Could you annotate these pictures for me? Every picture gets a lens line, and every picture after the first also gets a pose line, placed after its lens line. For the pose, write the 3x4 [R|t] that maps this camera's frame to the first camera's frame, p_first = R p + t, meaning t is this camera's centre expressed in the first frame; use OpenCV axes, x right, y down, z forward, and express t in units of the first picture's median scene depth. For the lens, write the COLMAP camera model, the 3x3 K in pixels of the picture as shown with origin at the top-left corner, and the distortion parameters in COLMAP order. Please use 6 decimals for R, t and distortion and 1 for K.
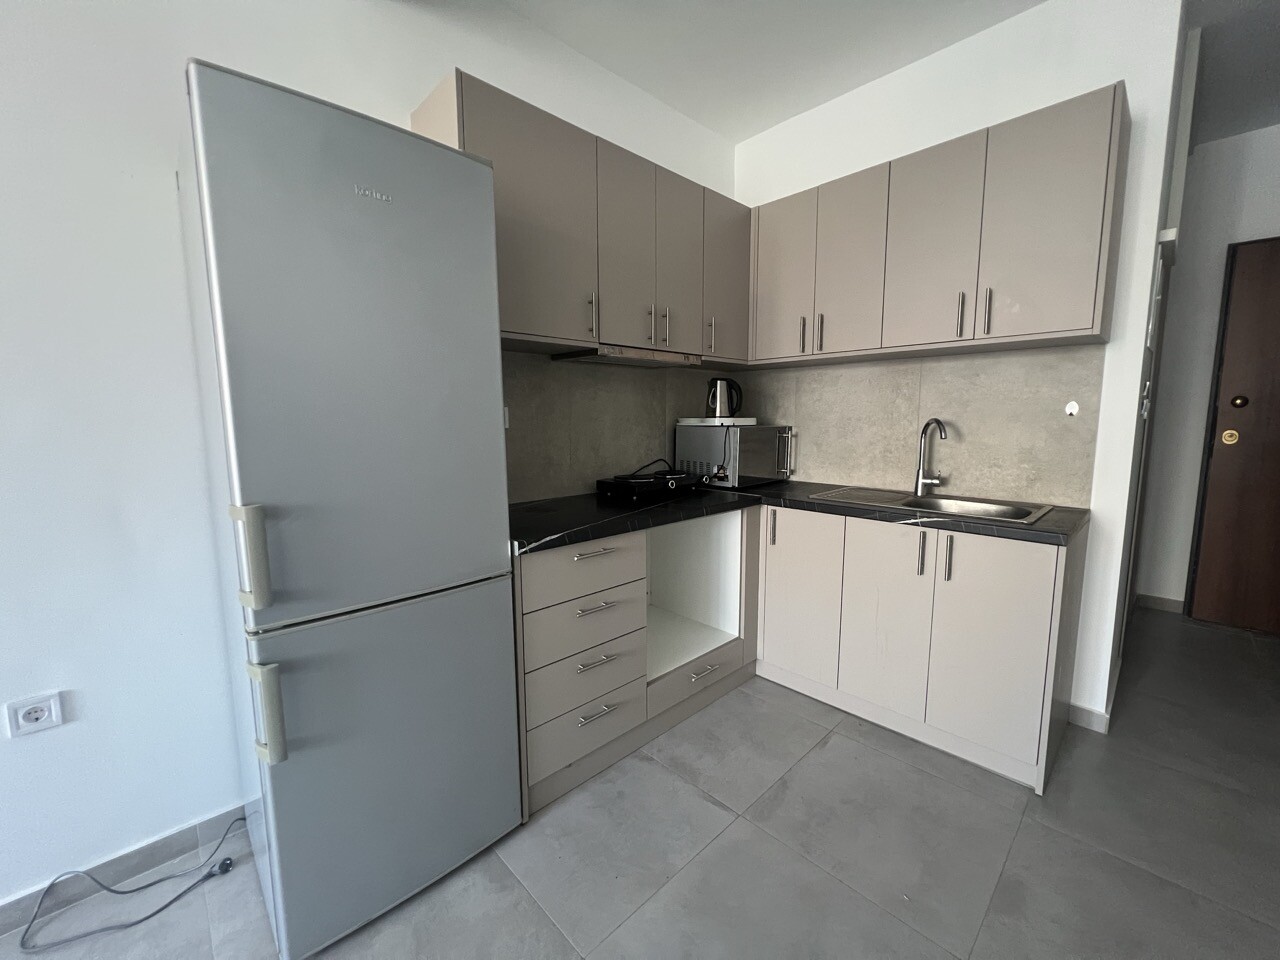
lens RADIAL K [[505.5, 0, 632.9], [0, 505.5, 476.5], [0, 0, 1]] dist [-0.001339, -0.000066]
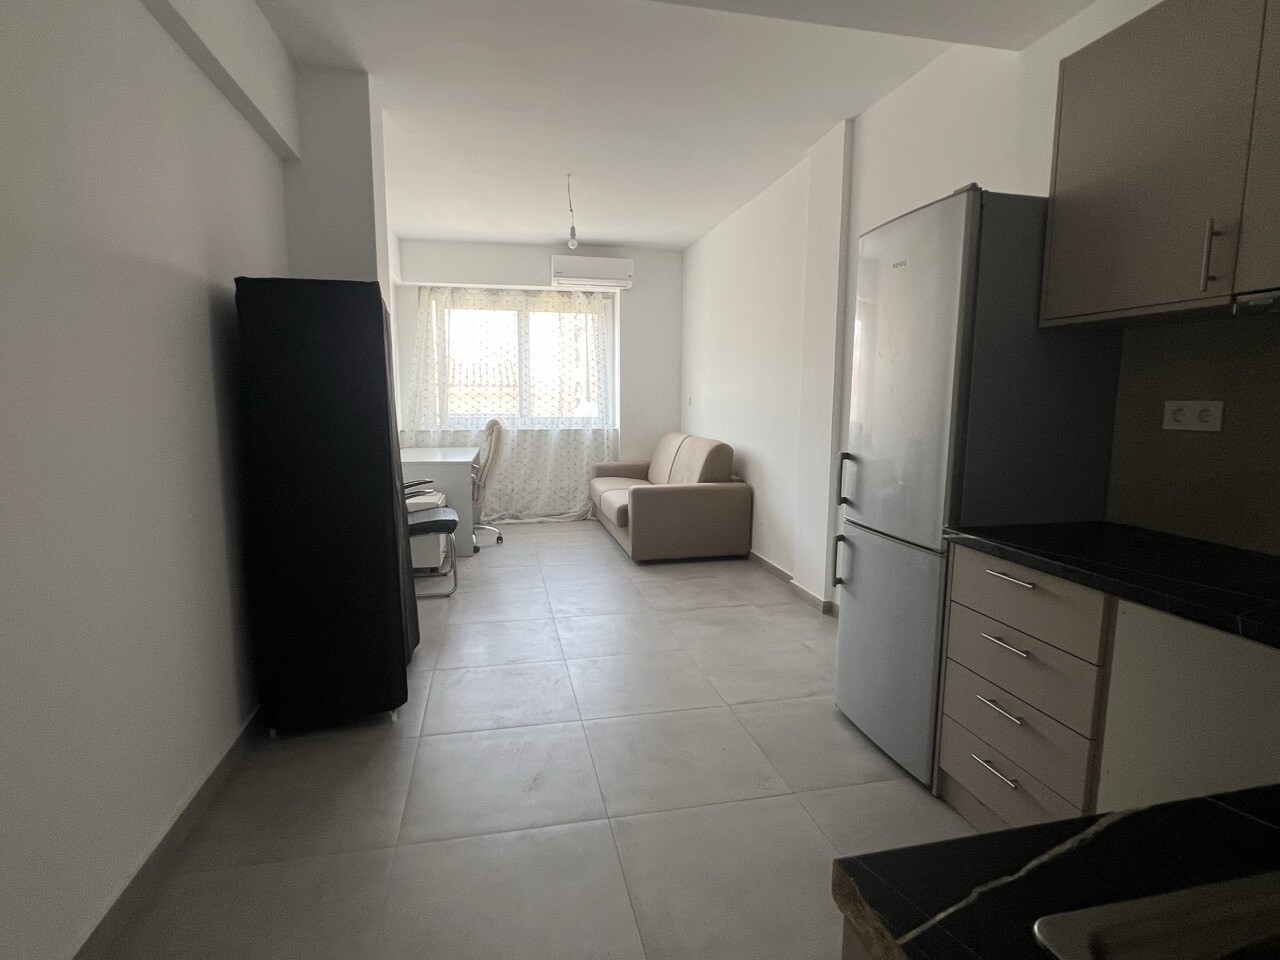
lens RADIAL K [[637.1, 0, 638.2], [0, 637.1, 478.9], [0, 0, 1]] dist [-0.000316, -0.000095]
pose [[-0.512836, 0.117800, -0.850366, 2.647893], [-0.103021, 0.974938, 0.197186, -0.363243], [0.852283, 0.188730, -0.487848, 2.266447]]
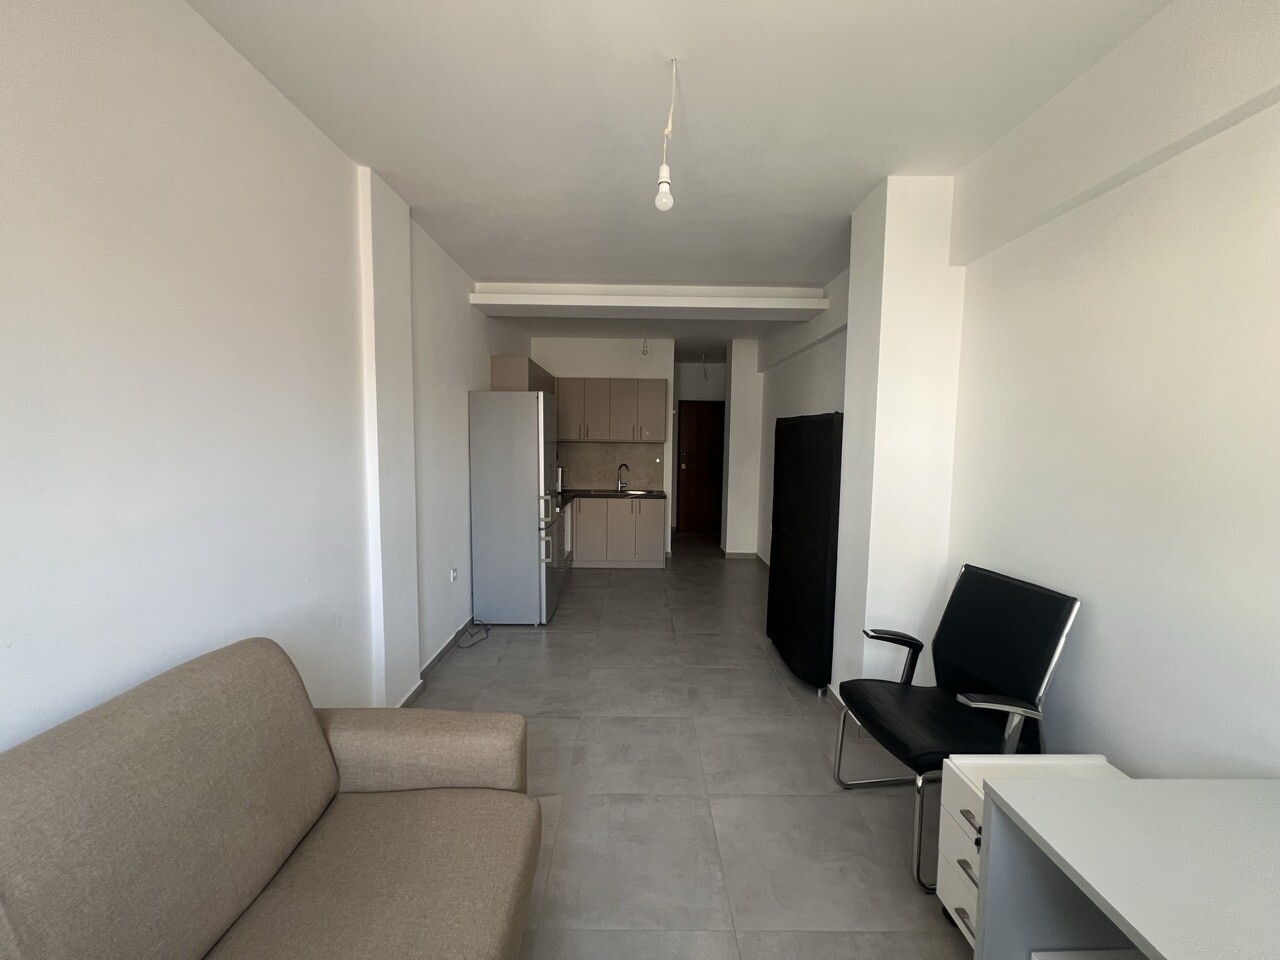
lens RADIAL K [[505.5, 0, 643.1], [0, 505.5, 481.8], [0, 0, 1]] dist [-0.001339, -0.000066]
pose [[0.688360, -0.039015, 0.724319, -1.429329], [0.068625, 0.997576, -0.011484, 0.031074], [-0.722116, 0.057612, 0.689369, -1.079768]]
